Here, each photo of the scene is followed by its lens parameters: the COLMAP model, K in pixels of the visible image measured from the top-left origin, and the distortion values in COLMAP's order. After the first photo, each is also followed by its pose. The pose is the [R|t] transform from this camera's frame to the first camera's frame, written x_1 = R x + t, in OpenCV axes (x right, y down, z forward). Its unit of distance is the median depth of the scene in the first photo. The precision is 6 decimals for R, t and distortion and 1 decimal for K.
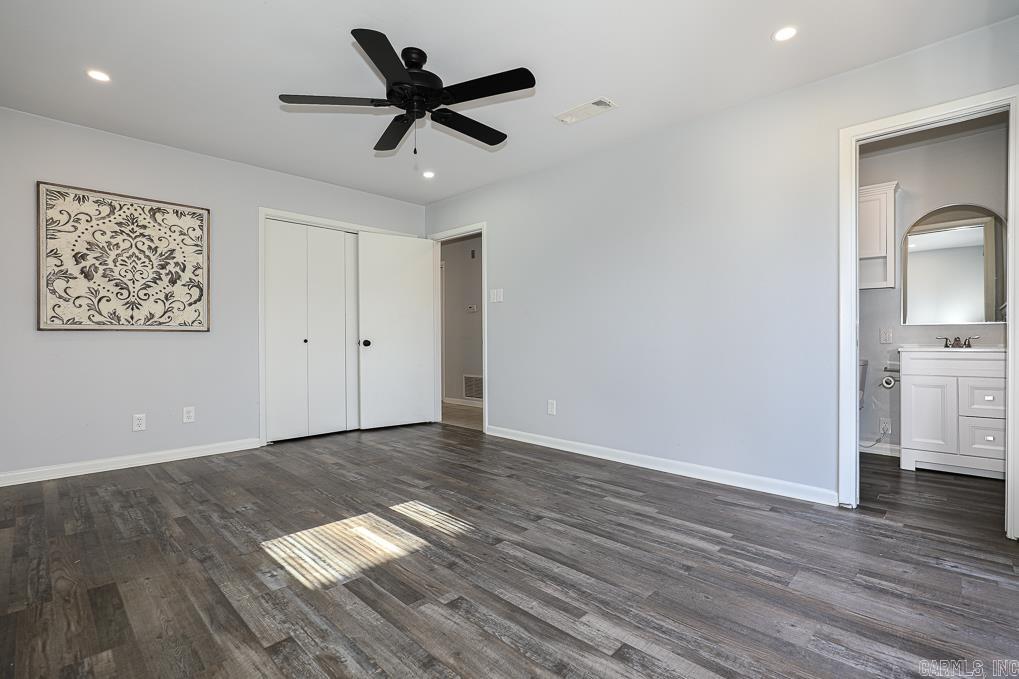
lens RADIAL K [[467.8, 0, 510.1], [0, 467.8, 337.1], [0, 0, 1]] dist [-0.013711, 0.001548]
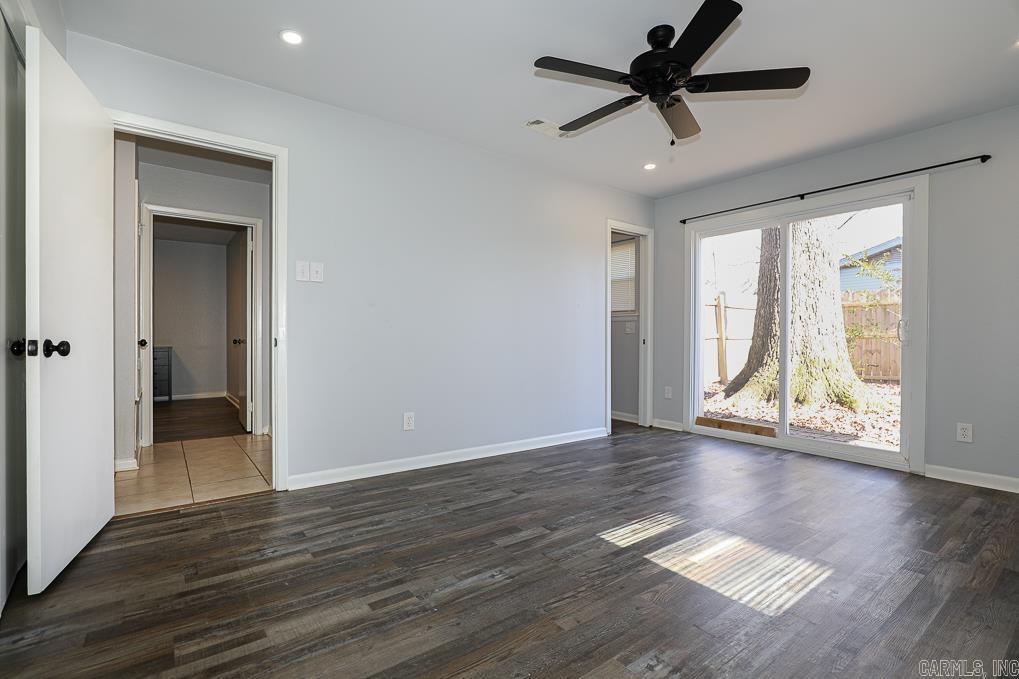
lens RADIAL K [[474.8, 0, 512.3], [0, 474.8, 342.9], [0, 0, 1]] dist [-0.018695, 0.000116]
pose [[0.152497, -0.006138, 0.988285, -1.102207], [-0.006466, 0.999953, 0.007208, 0.005919], [-0.988283, -0.007489, 0.152450, 1.073746]]
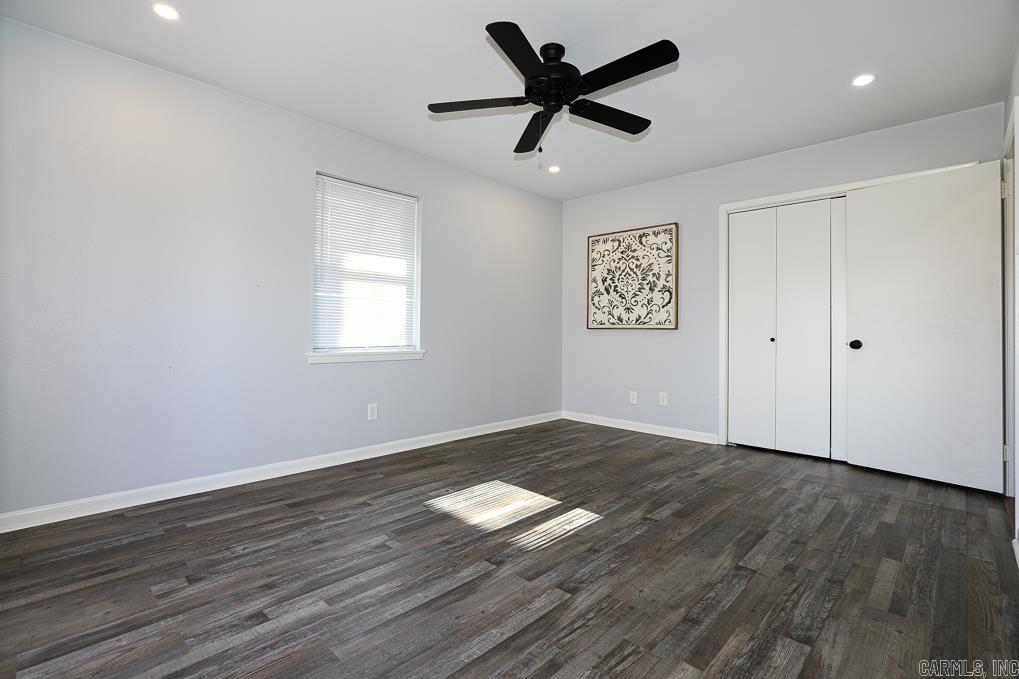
lens RADIAL K [[474.6, 0, 513.4], [0, 474.6, 321.4], [0, 0, 1]] dist [-0.012911, 0.000030]
pose [[0.006108, -0.020947, -0.999762, 0.745307], [-0.008987, 0.999739, -0.021001, -0.004329], [0.999941, 0.009113, 0.005918, 0.859037]]
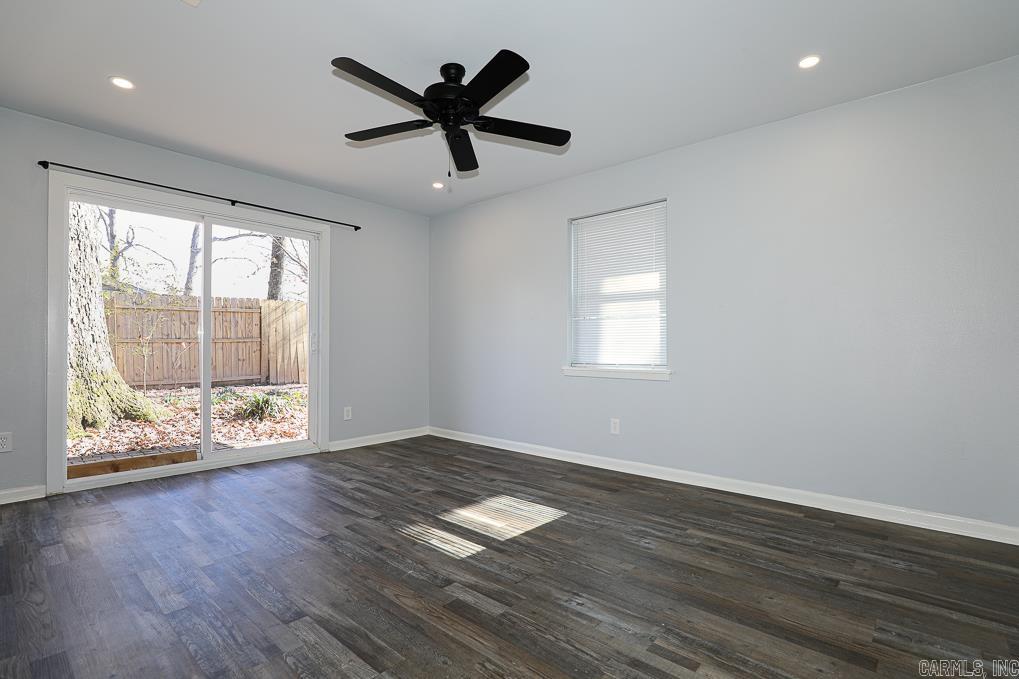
lens RADIAL K [[474.8, 0, 512.3], [0, 474.8, 342.9], [0, 0, 1]] dist [-0.018695, 0.000116]
pose [[-0.998919, -0.000569, -0.046474, -0.268885], [-0.000216, 0.999971, -0.007608, -0.010053], [0.046477, -0.007590, -0.998891, 1.894948]]
